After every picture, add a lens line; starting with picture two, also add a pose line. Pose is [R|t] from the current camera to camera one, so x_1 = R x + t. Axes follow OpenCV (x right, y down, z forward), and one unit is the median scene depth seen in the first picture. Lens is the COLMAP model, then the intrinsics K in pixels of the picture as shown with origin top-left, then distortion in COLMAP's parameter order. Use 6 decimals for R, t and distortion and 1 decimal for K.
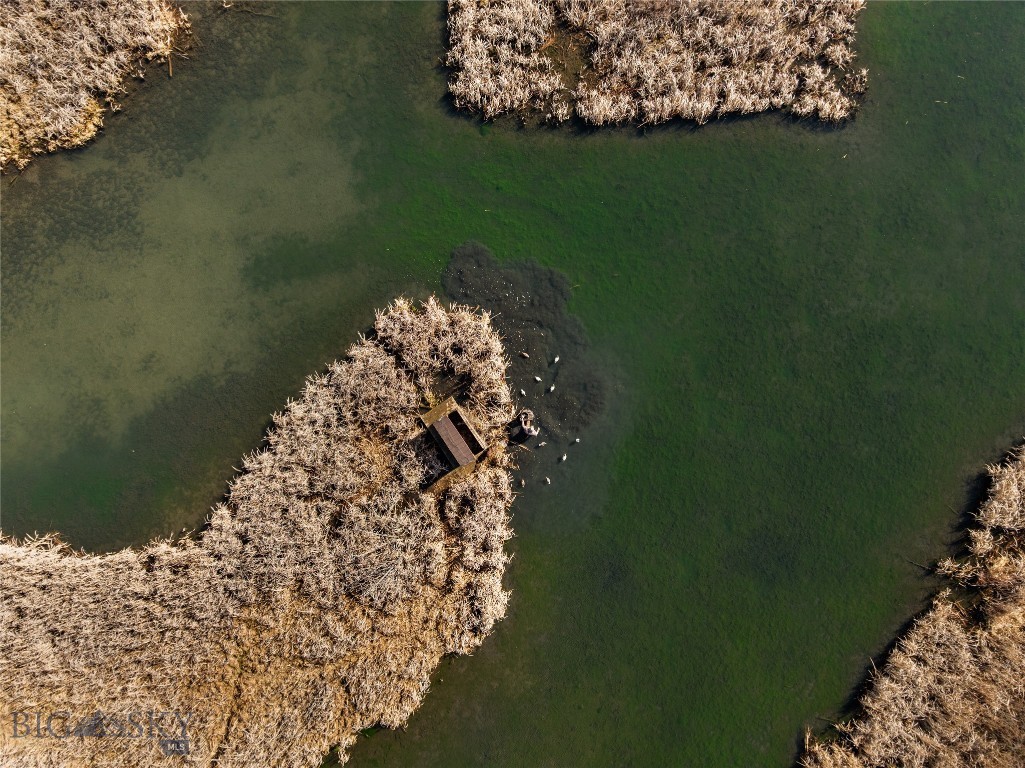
lens RADIAL K [[723.0, 0, 515.5], [0, 723.0, 388.4], [0, 0, 1]] dist [-0.044213, -0.000496]
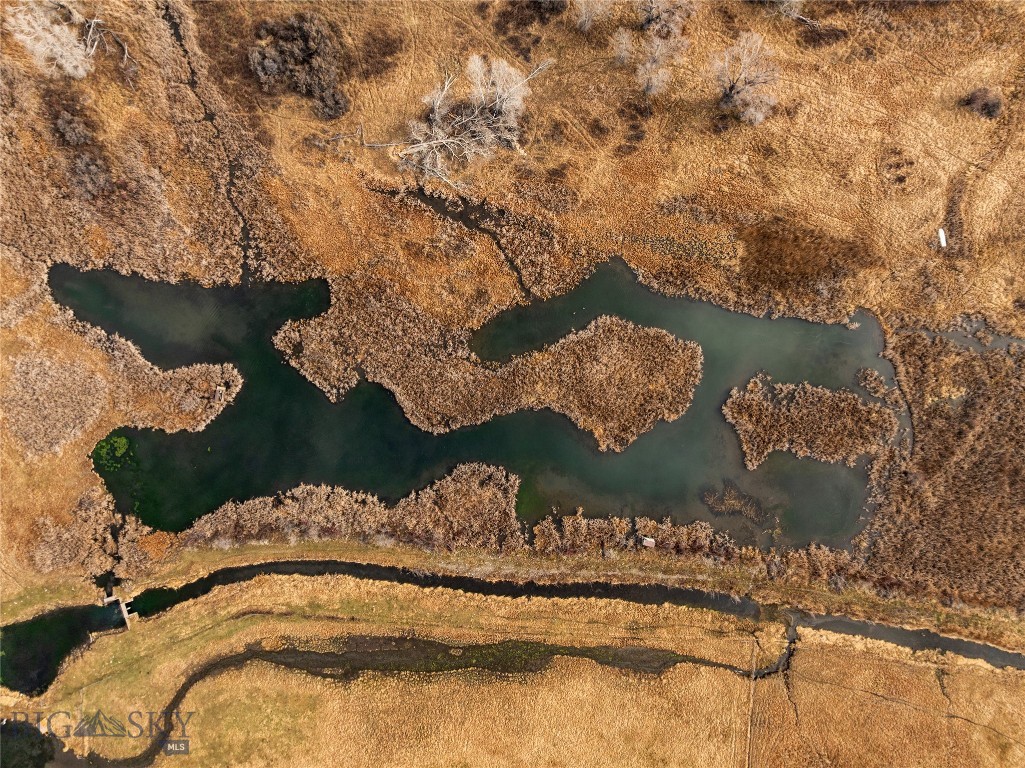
lens RADIAL K [[723.0, 0, 515.5], [0, 723.0, 388.4], [0, 0, 1]] dist [-0.044213, -0.000496]
pose [[0.727463, 0.686139, -0.003301, 1.251228], [-0.686130, 0.727471, 0.003469, -1.247527], [0.004782, -0.000258, 0.999989, -3.479271]]
